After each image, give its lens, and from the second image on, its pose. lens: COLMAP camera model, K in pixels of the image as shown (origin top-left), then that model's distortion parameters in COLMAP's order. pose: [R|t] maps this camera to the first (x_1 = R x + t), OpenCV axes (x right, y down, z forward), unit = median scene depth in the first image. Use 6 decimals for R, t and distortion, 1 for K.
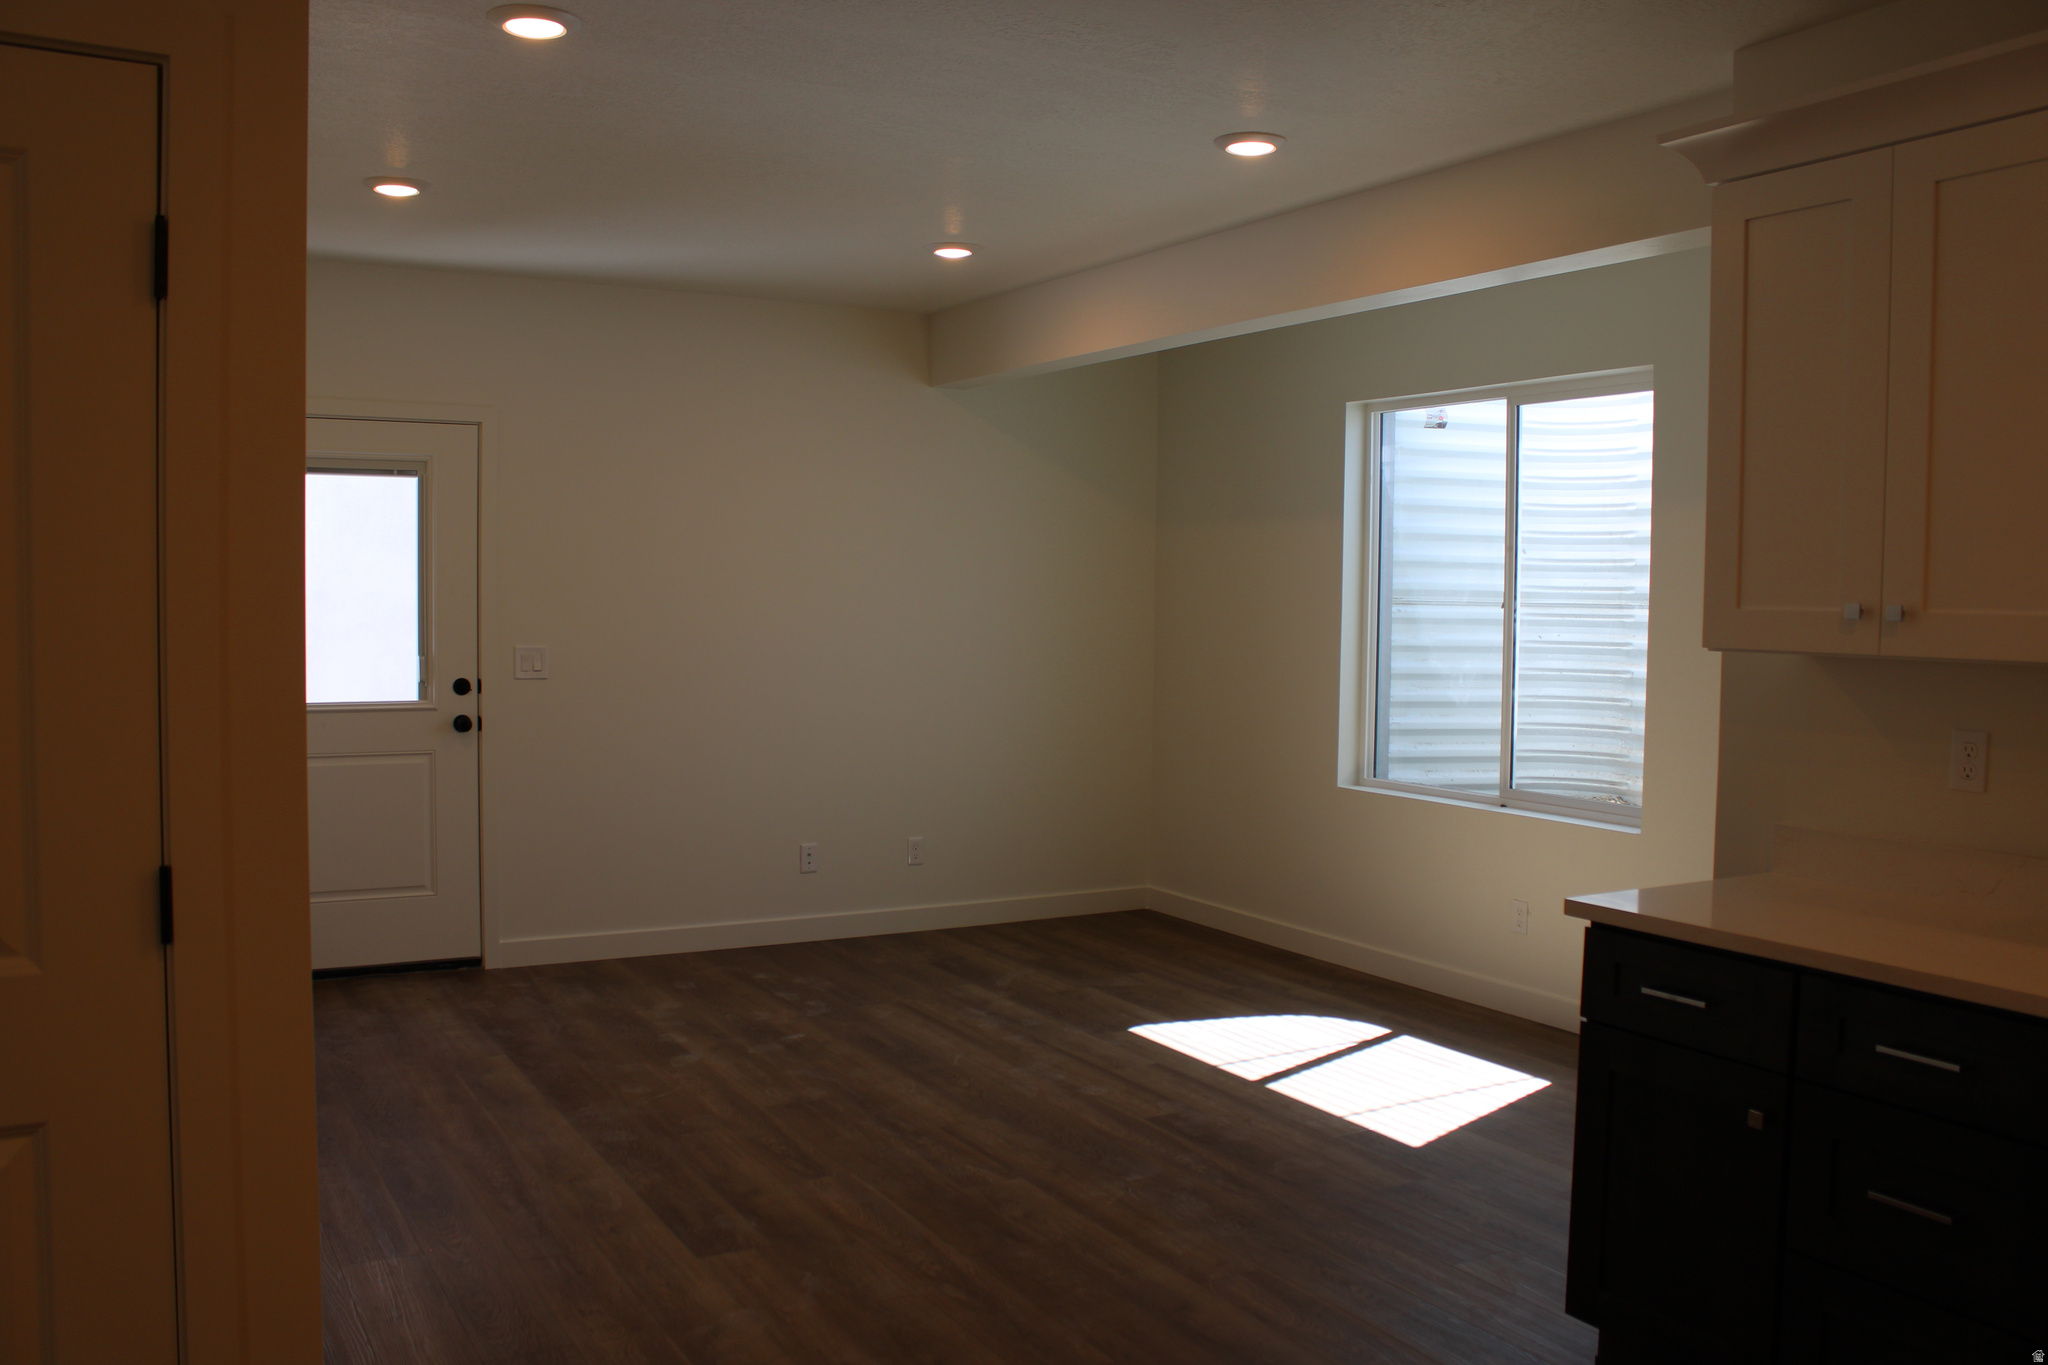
lens RADIAL K [[1730.8, 0, 1031.1], [0, 1730.8, 685.5], [0, 0, 1]] dist [-0.086762, 0.048007]
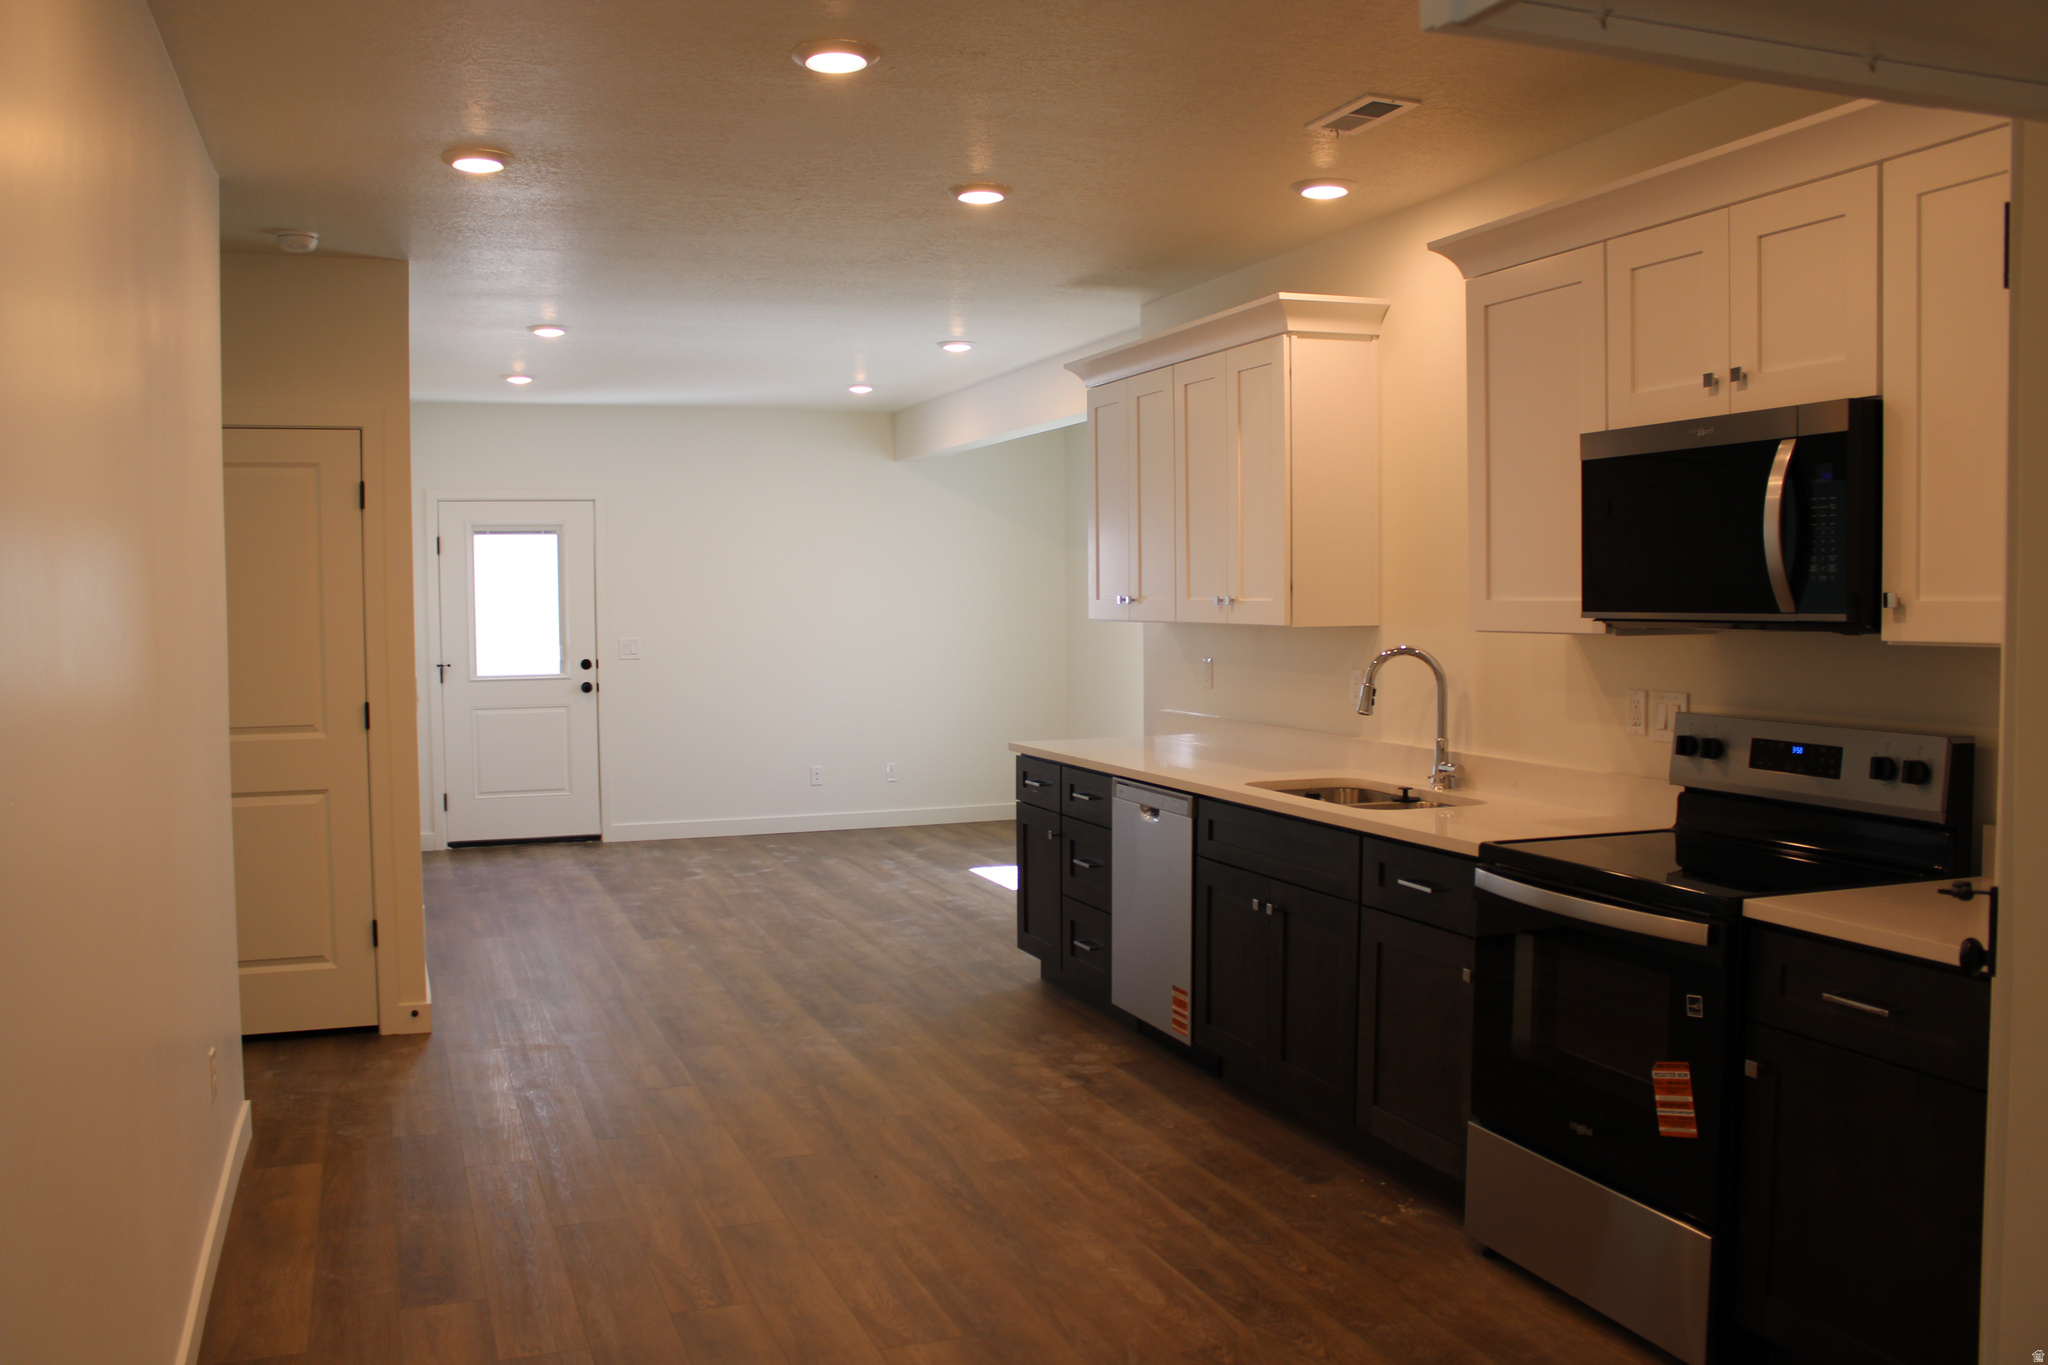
lens RADIAL K [[1730.8, 0, 1017.2], [0, 1730.8, 681.8], [0, 0, 1]] dist [-0.086762, 0.048007]
pose [[0.987091, -0.012685, -0.159659, 0.351952], [0.011943, 0.999913, -0.005609, 0.033799], [0.159716, 0.003630, 0.987156, -0.571243]]
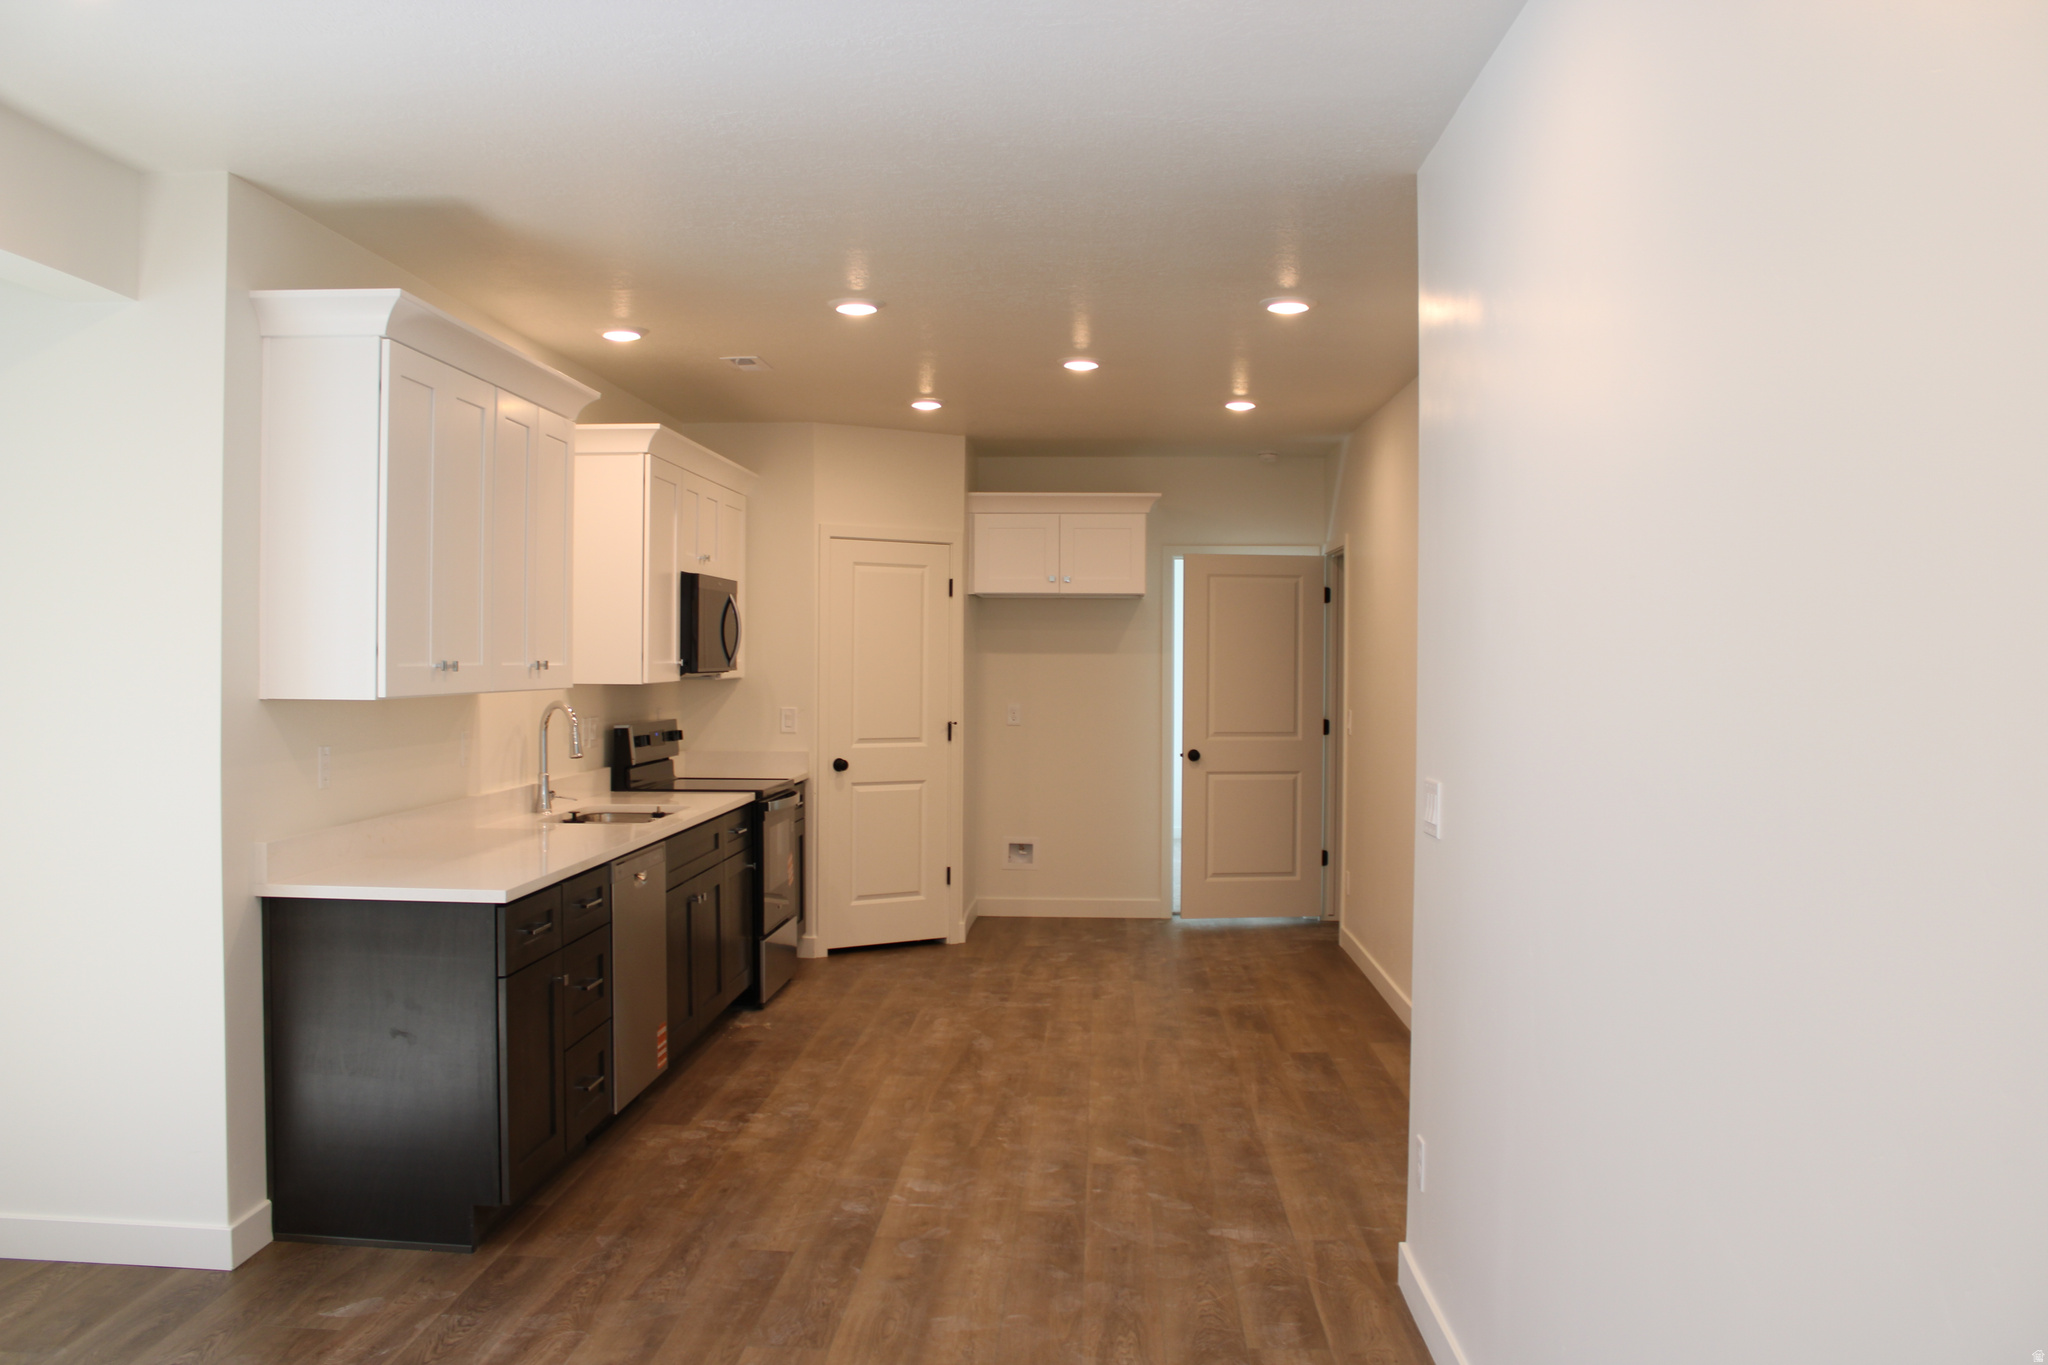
lens RADIAL K [[1730.8, 0, 1020.8], [0, 1730.8, 679.5], [0, 0, 1]] dist [-0.086762, 0.048007]
pose [[-0.845668, -0.025018, 0.533123, -0.470556], [0.009052, 0.998085, 0.061196, -0.070318], [-0.533633, 0.056577, -0.843821, 1.202607]]
